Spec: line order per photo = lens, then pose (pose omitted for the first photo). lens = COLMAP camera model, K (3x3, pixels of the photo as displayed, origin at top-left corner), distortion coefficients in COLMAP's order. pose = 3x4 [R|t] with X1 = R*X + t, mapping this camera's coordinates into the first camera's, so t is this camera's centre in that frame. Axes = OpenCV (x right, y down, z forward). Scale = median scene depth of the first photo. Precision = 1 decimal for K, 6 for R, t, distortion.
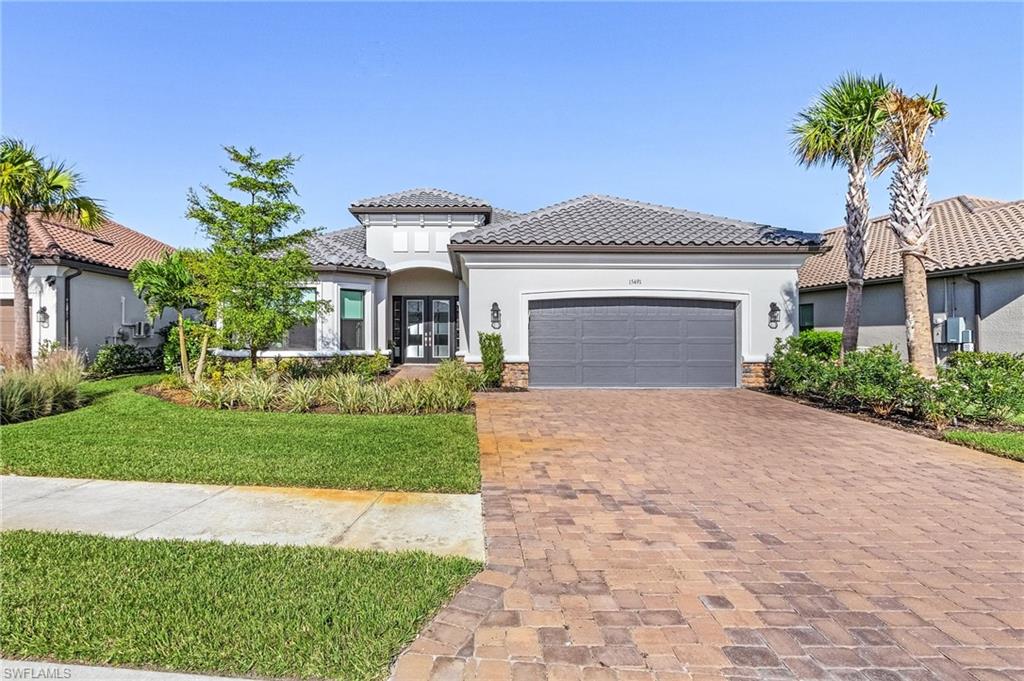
lens RADIAL K [[575.2, 0, 507.6], [0, 575.2, 343.5], [0, 0, 1]] dist [-0.008594, -0.000512]
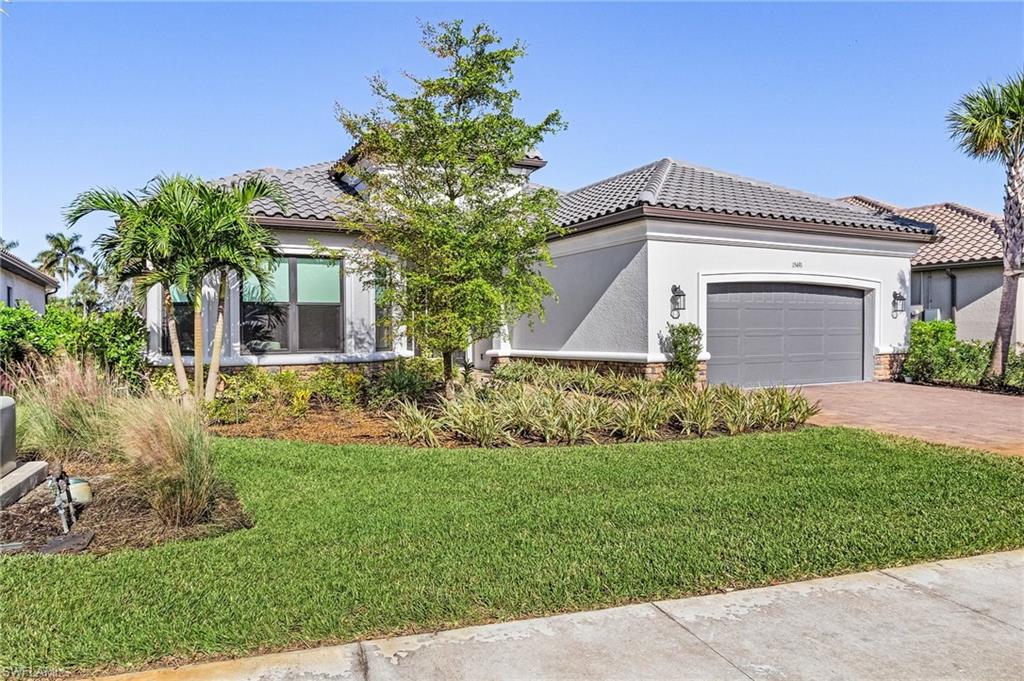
lens RADIAL K [[701.6, 0, 512.8], [0, 701.6, 337.3], [0, 0, 1]] dist [0.006794, 0.000816]
pose [[0.874347, -0.011767, 0.485159, -0.673903], [0.014624, 0.999891, -0.002105, -0.001031], [-0.485082, 0.008936, 0.874423, 0.273079]]
